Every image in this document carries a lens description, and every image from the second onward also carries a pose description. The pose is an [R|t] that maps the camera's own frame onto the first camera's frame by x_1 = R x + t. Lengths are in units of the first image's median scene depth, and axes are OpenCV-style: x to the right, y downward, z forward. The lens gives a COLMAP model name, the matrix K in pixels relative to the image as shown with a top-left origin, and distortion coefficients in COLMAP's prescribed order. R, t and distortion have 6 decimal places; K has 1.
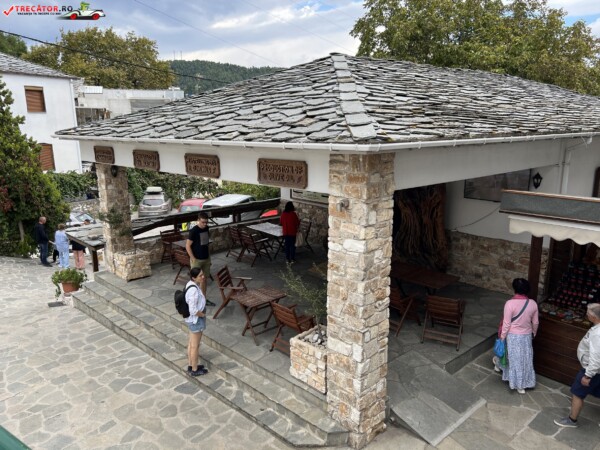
lens RADIAL K [[456.2, 0, 299.8], [0, 456.2, 223.1], [0, 0, 1]] dist [0.050392, -0.060163]
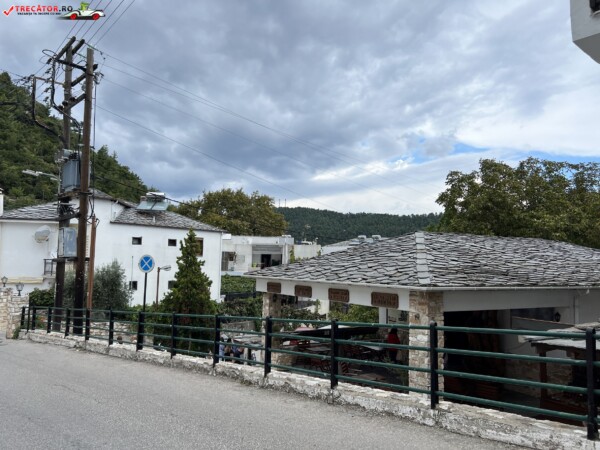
lens RADIAL K [[450.4, 0, 297.1], [0, 450.4, 231.3], [0, 0, 1]] dist [0.060296, -0.061821]
pose [[0.977528, 0.012892, -0.210410, -0.002158], [-0.072075, 0.958416, -0.276123, 0.123352], [0.198100, 0.285083, 0.937808, -0.705675]]
